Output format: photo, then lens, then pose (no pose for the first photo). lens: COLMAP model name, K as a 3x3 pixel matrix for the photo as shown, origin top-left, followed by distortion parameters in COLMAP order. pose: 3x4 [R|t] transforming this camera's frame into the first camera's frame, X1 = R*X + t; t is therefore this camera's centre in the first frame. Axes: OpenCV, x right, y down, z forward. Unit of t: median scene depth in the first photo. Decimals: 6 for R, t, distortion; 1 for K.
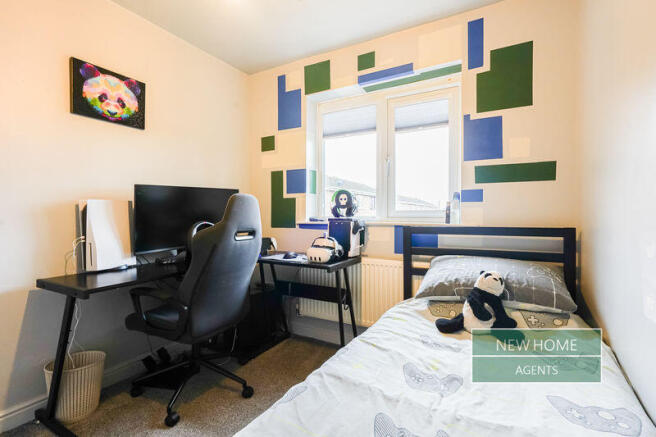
lens RADIAL K [[310.5, 0, 326.7], [0, 310.5, 217.5], [0, 0, 1]] dist [-0.001830, 0.001104]
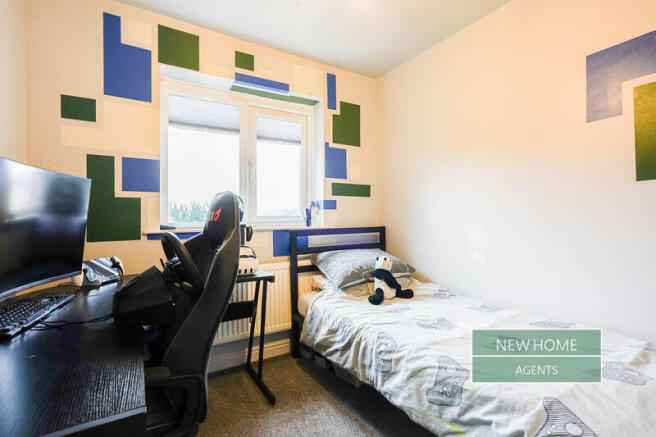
lens RADIAL K [[310.5, 0, 308.3], [0, 310.5, 217.2], [0, 0, 1]] dist [-0.001830, 0.001104]
pose [[0.502636, -0.000567, 0.864498, -0.663391], [0.018933, 0.999767, -0.010352, -0.005095], [-0.864291, 0.021571, 0.502530, 0.387536]]
